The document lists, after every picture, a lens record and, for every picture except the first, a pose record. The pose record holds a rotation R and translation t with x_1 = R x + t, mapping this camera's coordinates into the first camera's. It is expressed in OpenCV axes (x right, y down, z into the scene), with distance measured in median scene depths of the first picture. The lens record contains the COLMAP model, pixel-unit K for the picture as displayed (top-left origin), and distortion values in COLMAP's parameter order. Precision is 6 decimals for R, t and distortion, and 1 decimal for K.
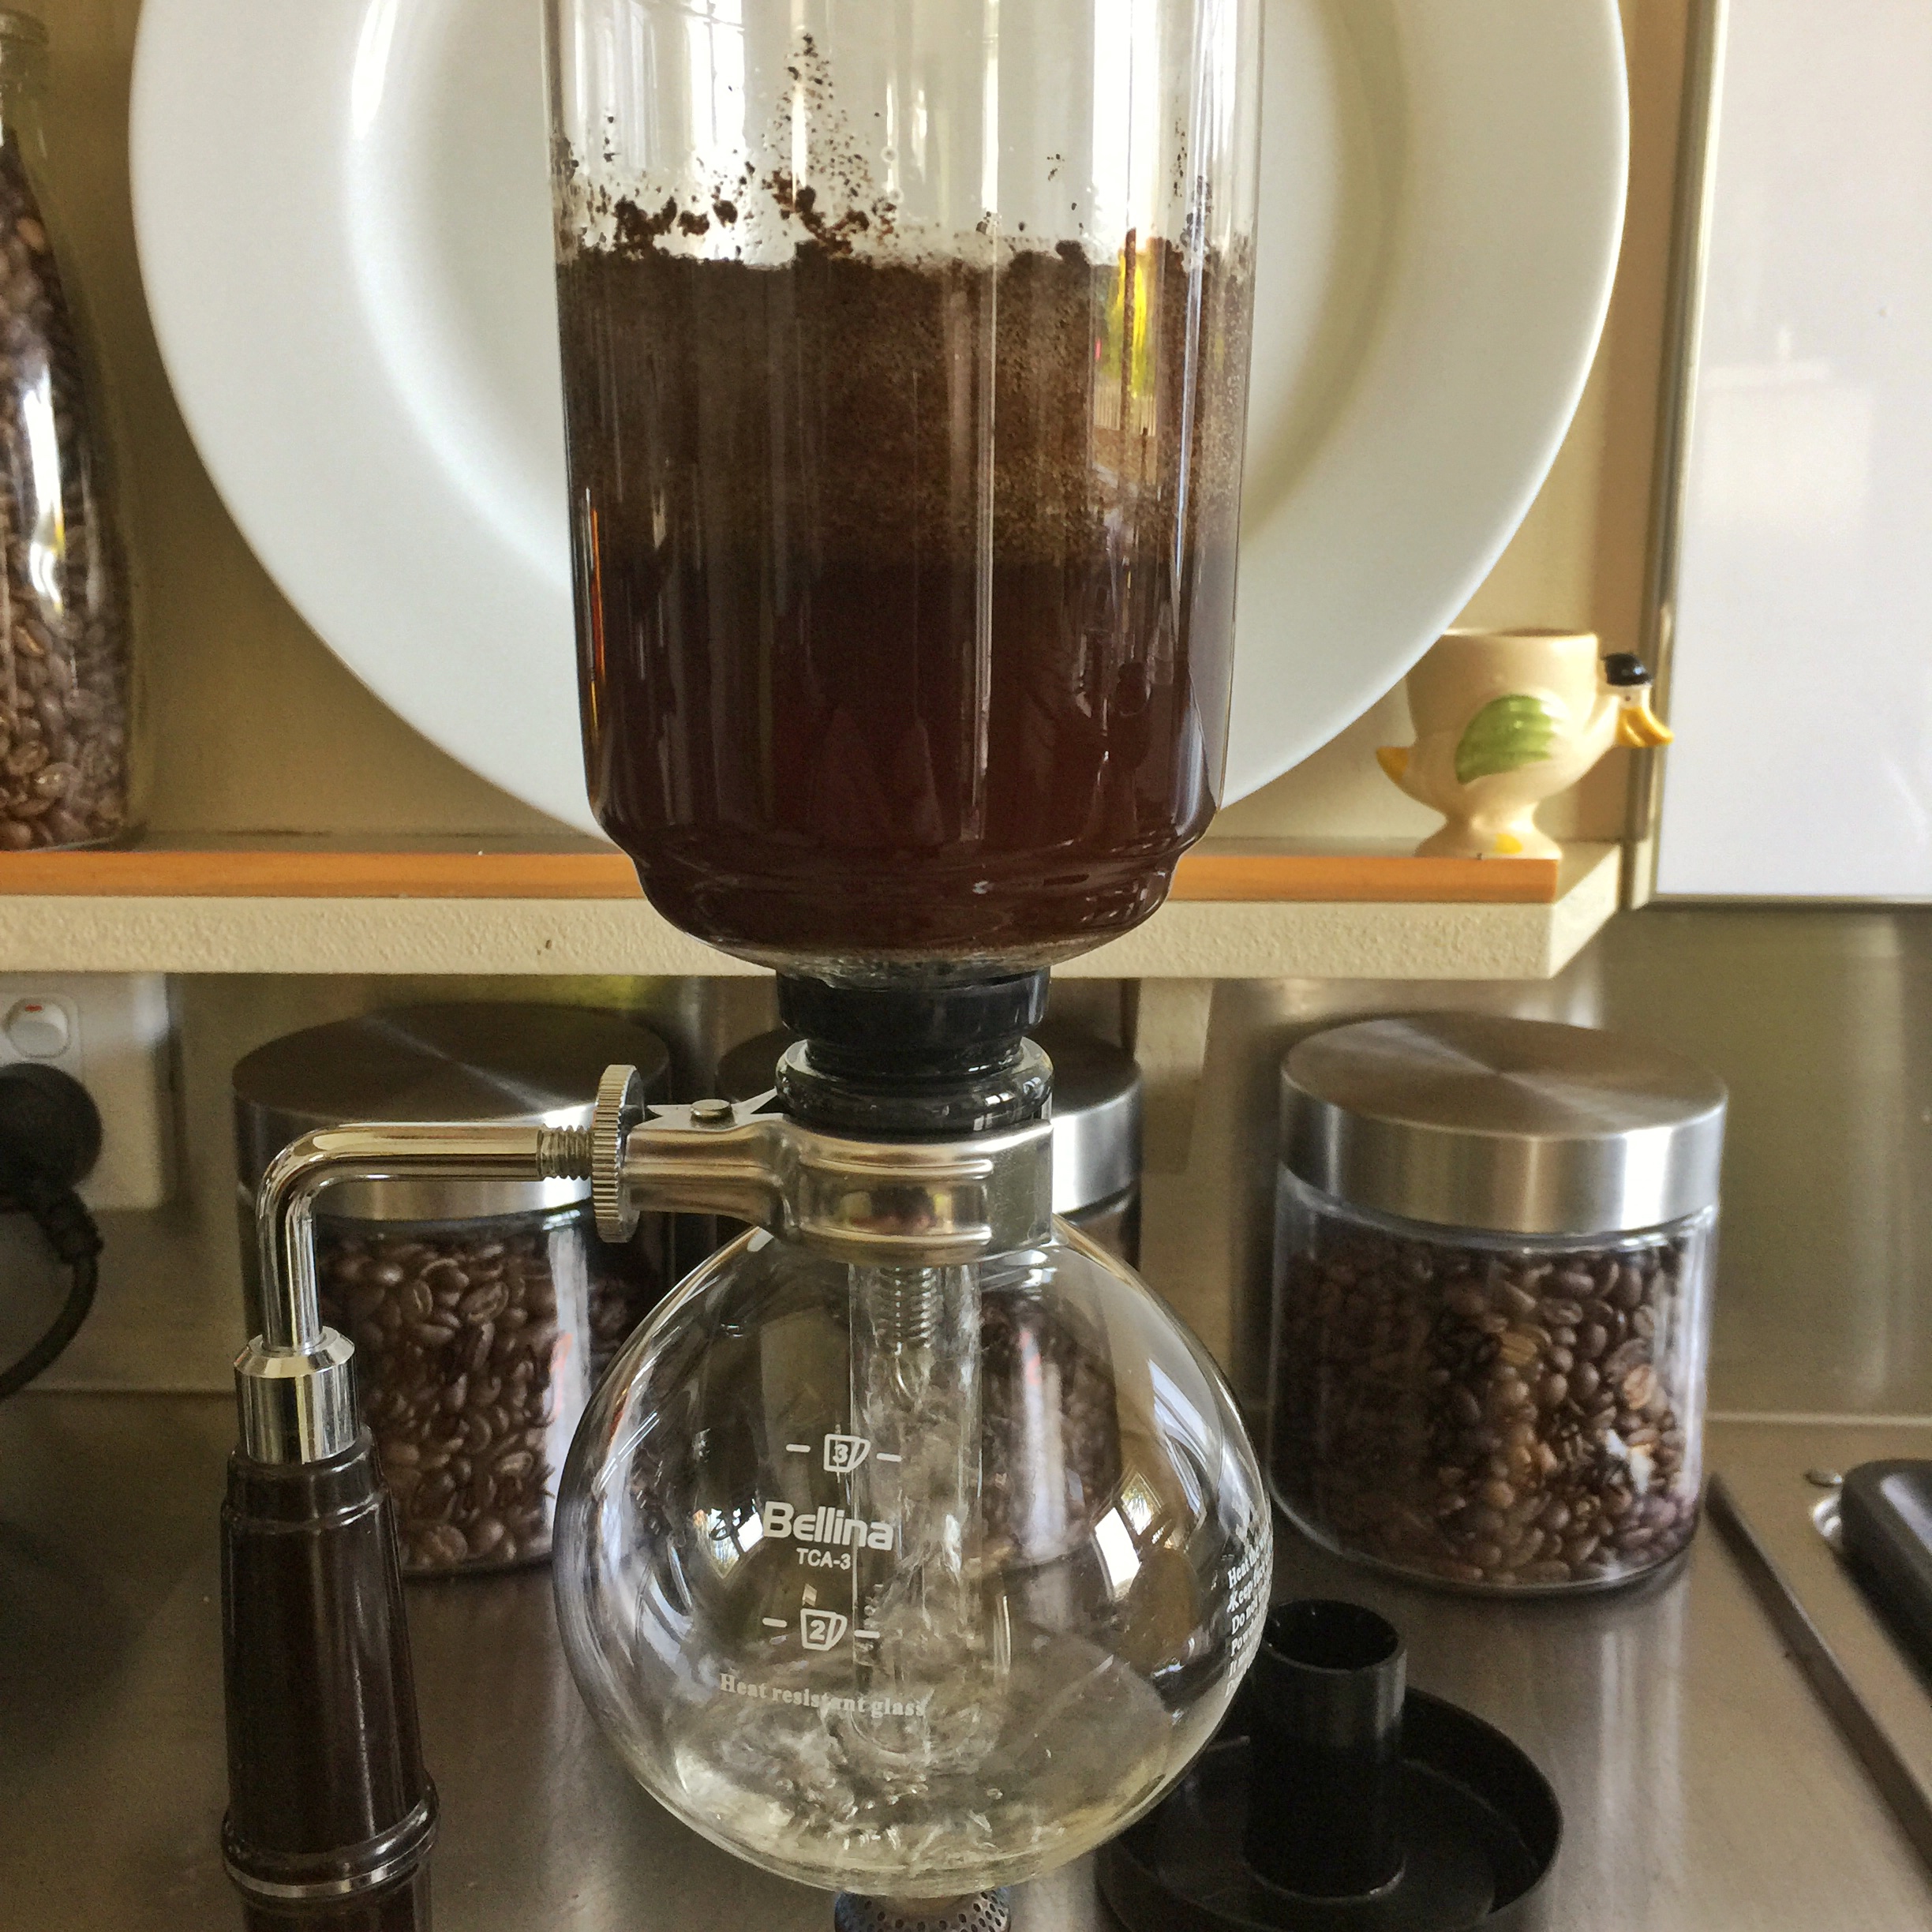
lens RADIAL K [[2267.8, 0, 959.2], [0, 2267.8, 943.6], [0, 0, 1]] dist [0.095725, -0.118182]
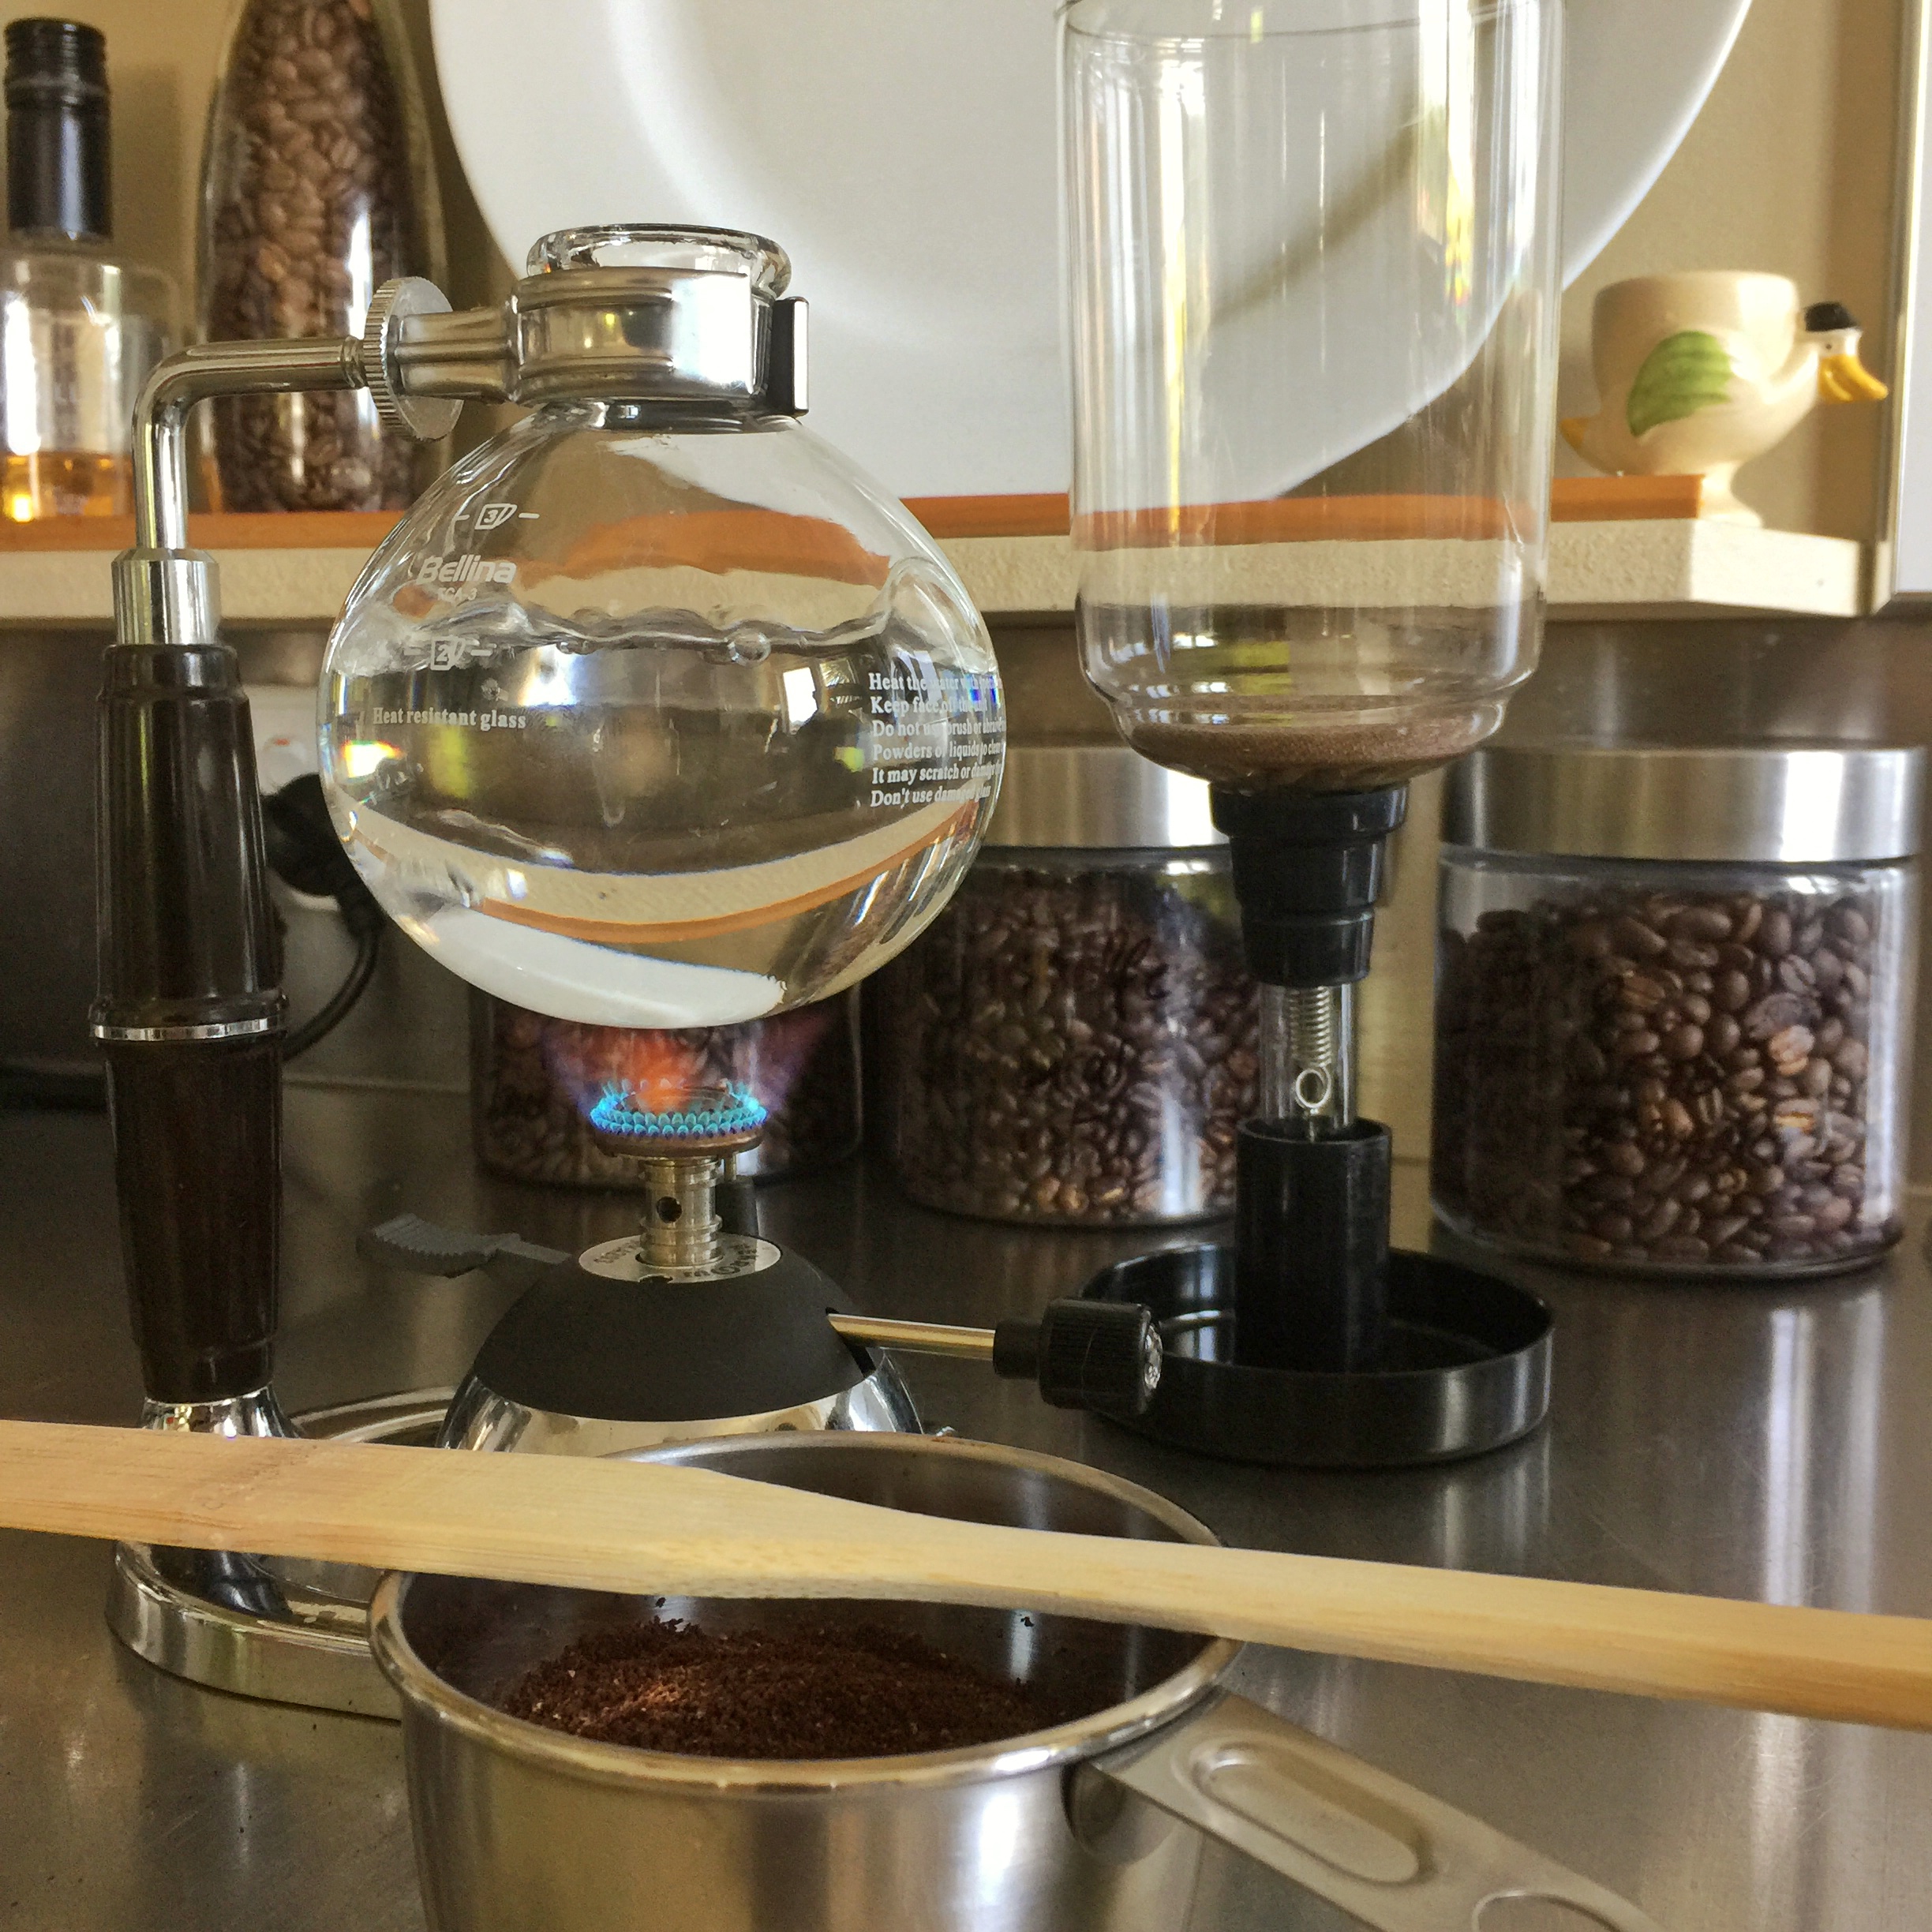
lens RADIAL K [[2291.3, 0, 971.8], [0, 2291.3, 965.2], [0, 0, 1]] dist [0.061209, -0.034933]
pose [[0.956725, 0.031994, -0.289229, 0.247670], [-0.061266, 0.993805, -0.092725, 0.264274], [0.284471, 0.106433, 0.952758, 0.021496]]
